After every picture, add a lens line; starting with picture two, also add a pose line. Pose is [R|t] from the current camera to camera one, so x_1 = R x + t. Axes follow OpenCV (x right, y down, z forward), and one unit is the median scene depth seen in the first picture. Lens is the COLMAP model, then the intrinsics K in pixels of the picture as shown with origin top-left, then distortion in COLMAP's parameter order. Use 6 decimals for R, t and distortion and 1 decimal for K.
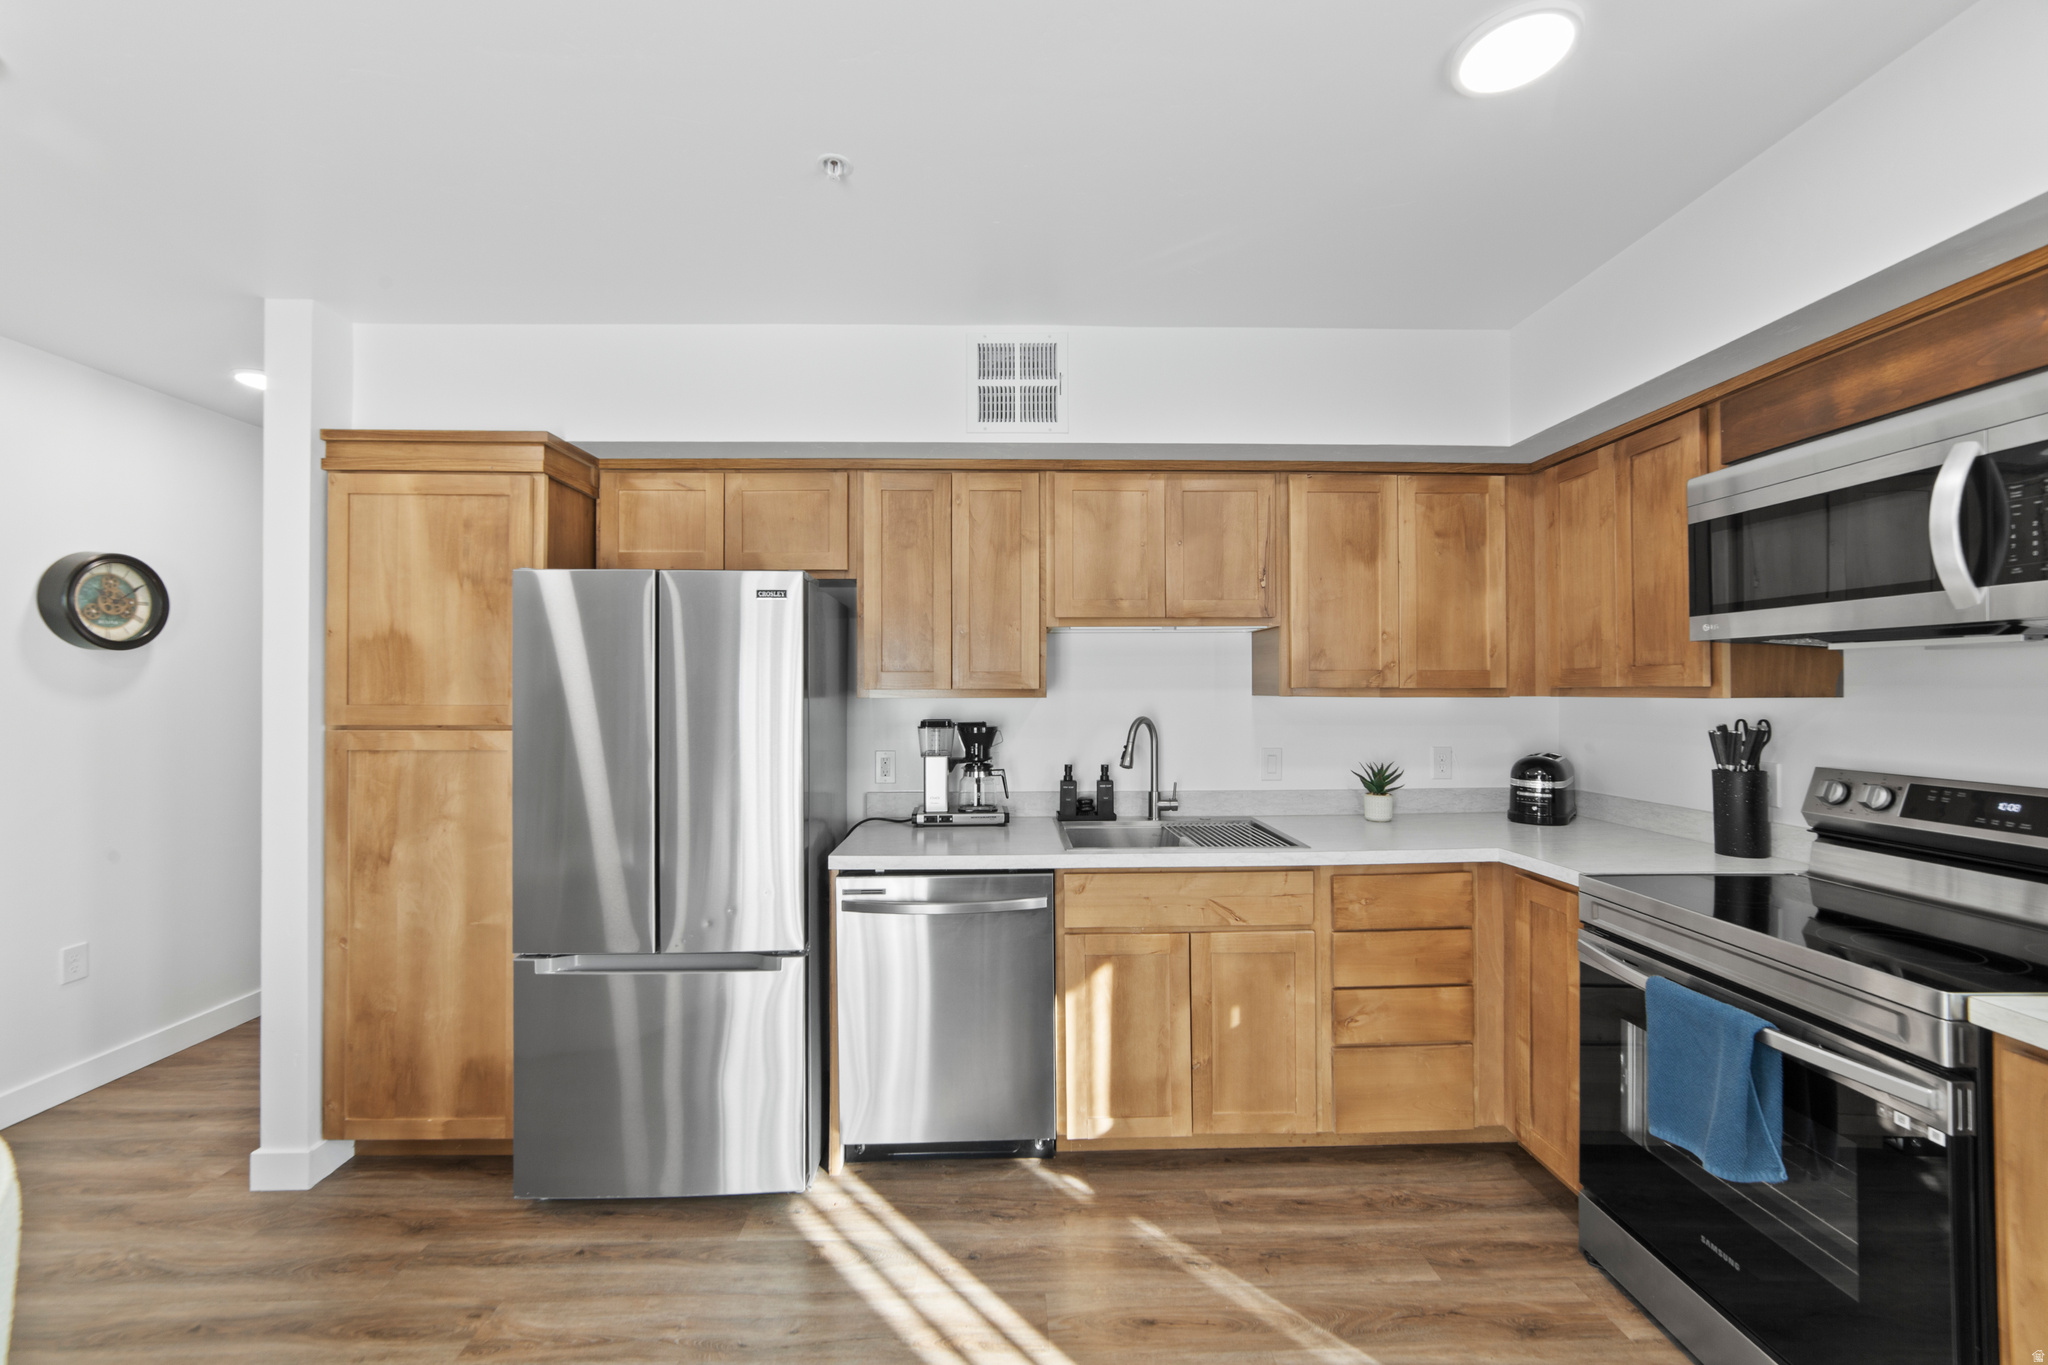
lens RADIAL K [[793.7, 0, 1016.6], [0, 793.7, 683.3], [0, 0, 1]] dist [-0.023376, 0.008360]
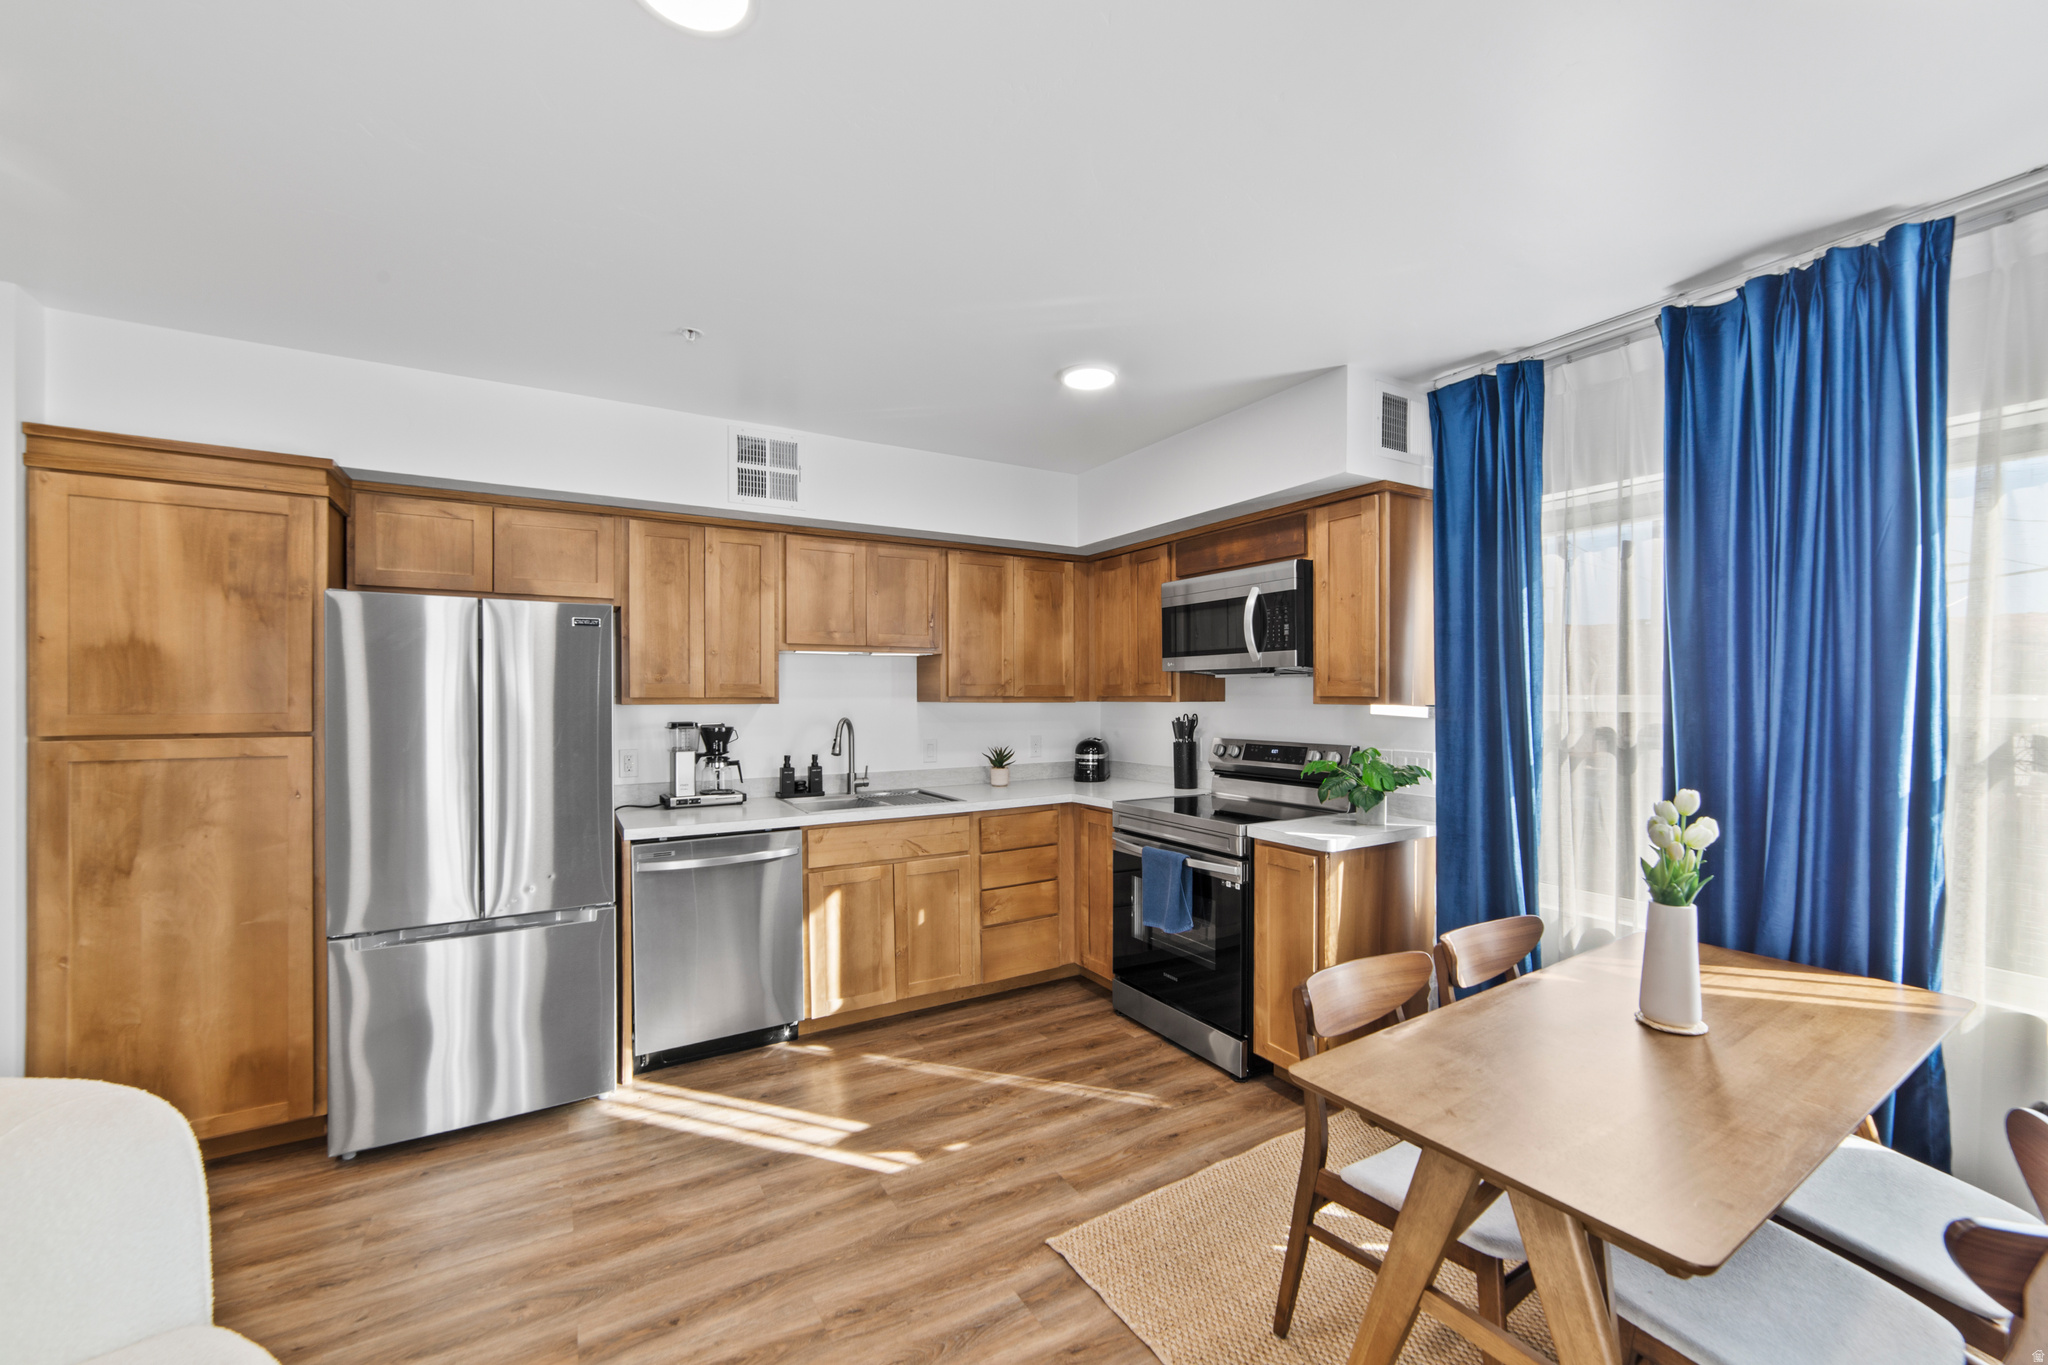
lens RADIAL K [[802.1, 0, 1017.4], [0, 802.1, 696.0], [0, 0, 1]] dist [-0.026386, 0.007477]
pose [[0.872243, -0.000006, 0.489073, -0.307366], [-0.002768, 0.999984, 0.004948, -0.003261], [-0.489065, -0.005670, 0.872229, -0.407221]]
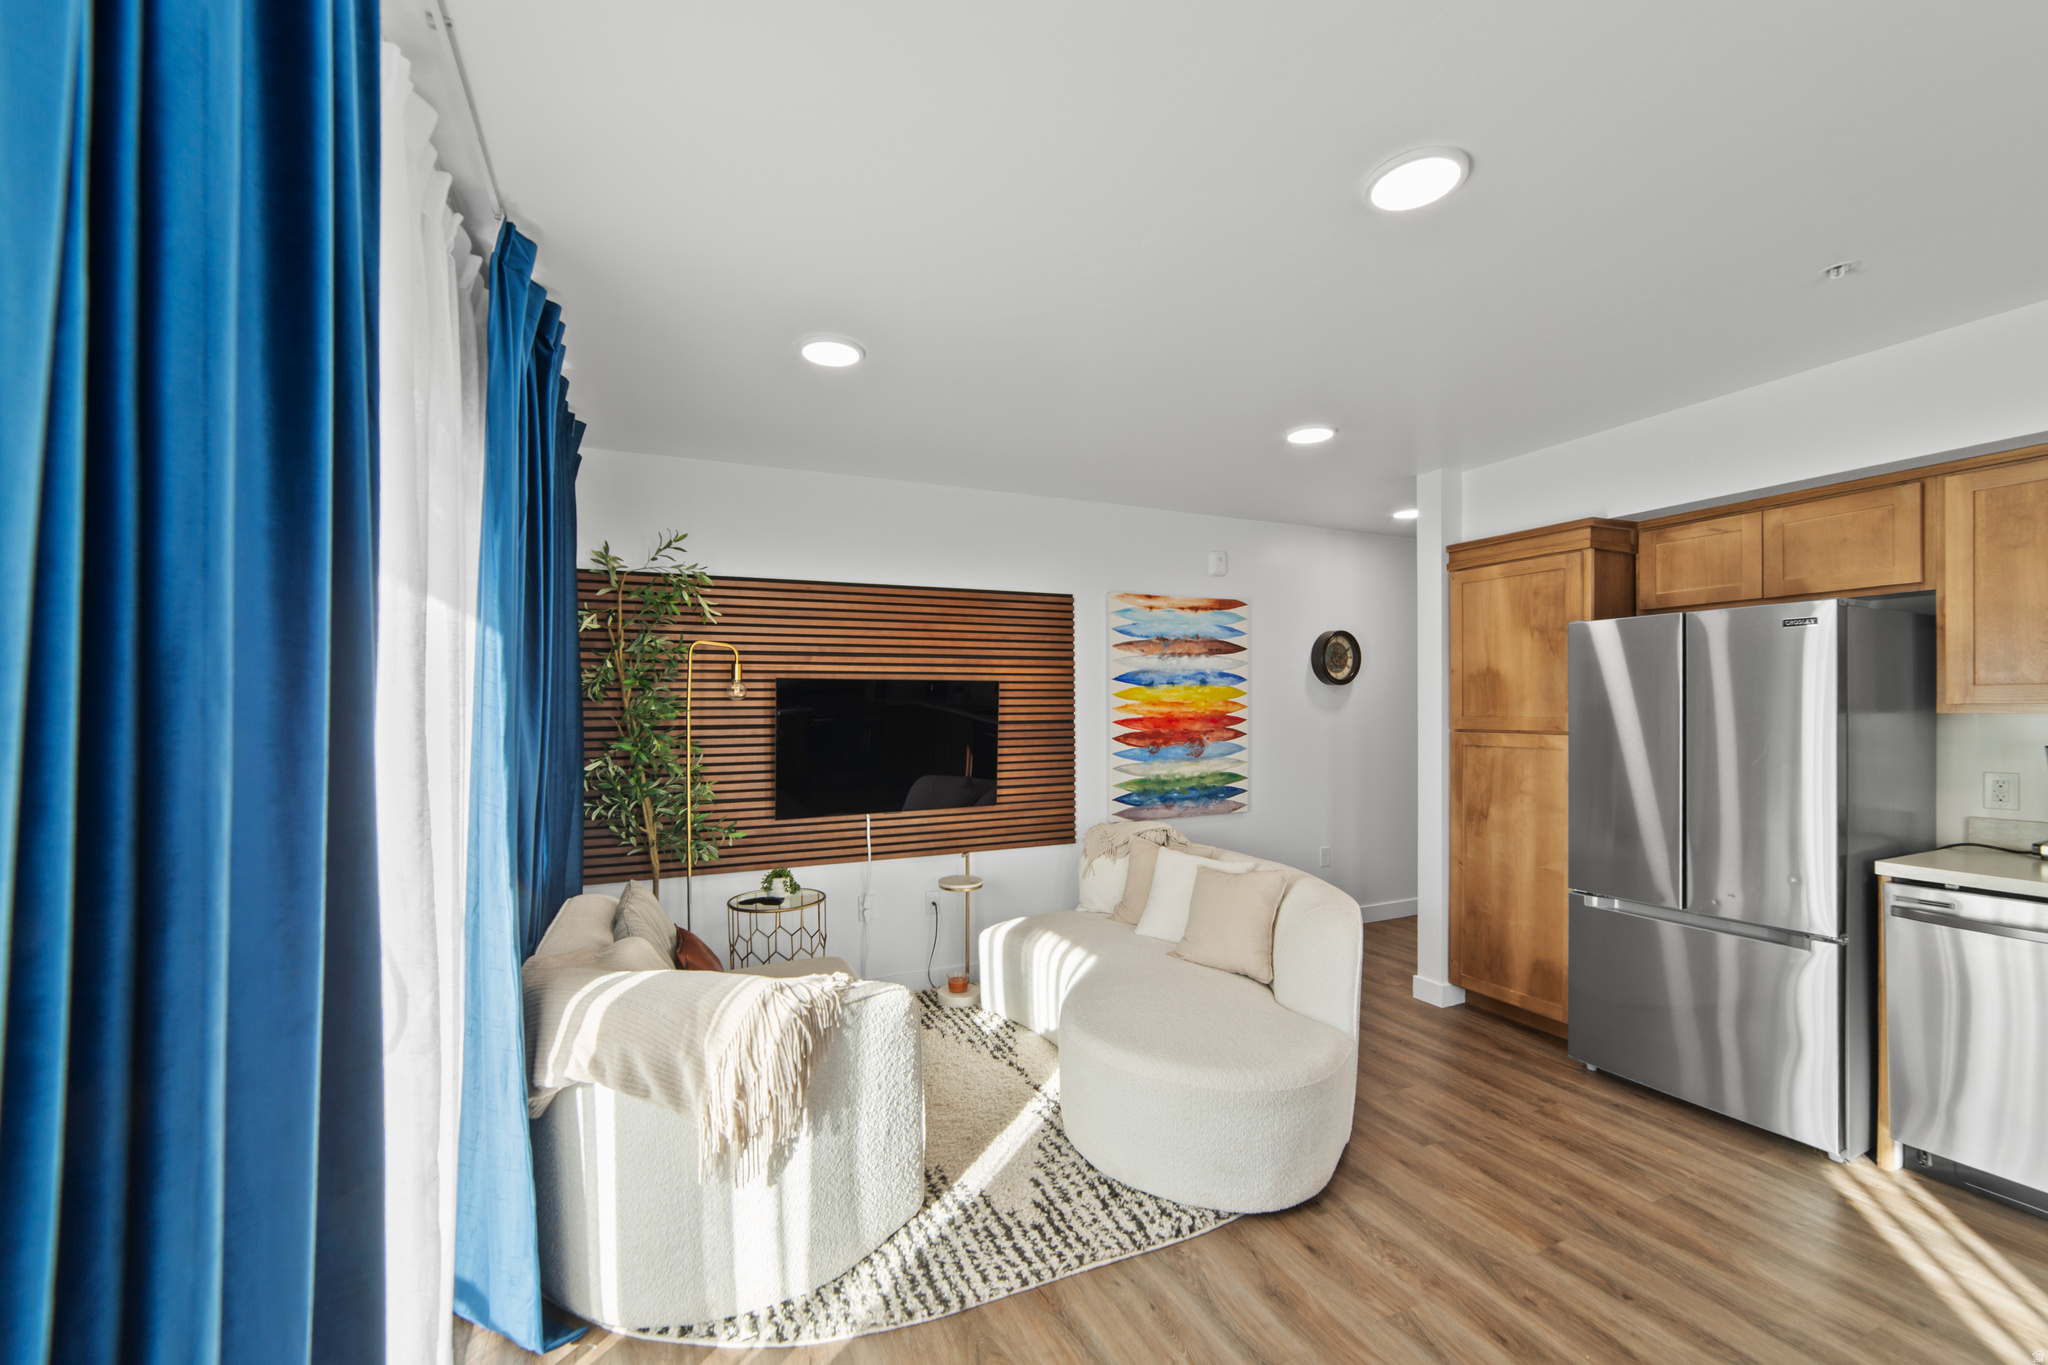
lens RADIAL K [[806.7, 0, 1026.0], [0, 806.7, 715.5], [0, 0, 1]] dist [-0.012670, 0.009617]
pose [[0.395535, 0.005362, -0.918435, 0.297814], [0.010344, 0.999894, 0.010292, 0.000217], [0.918393, -0.013571, 0.395437, -0.462326]]
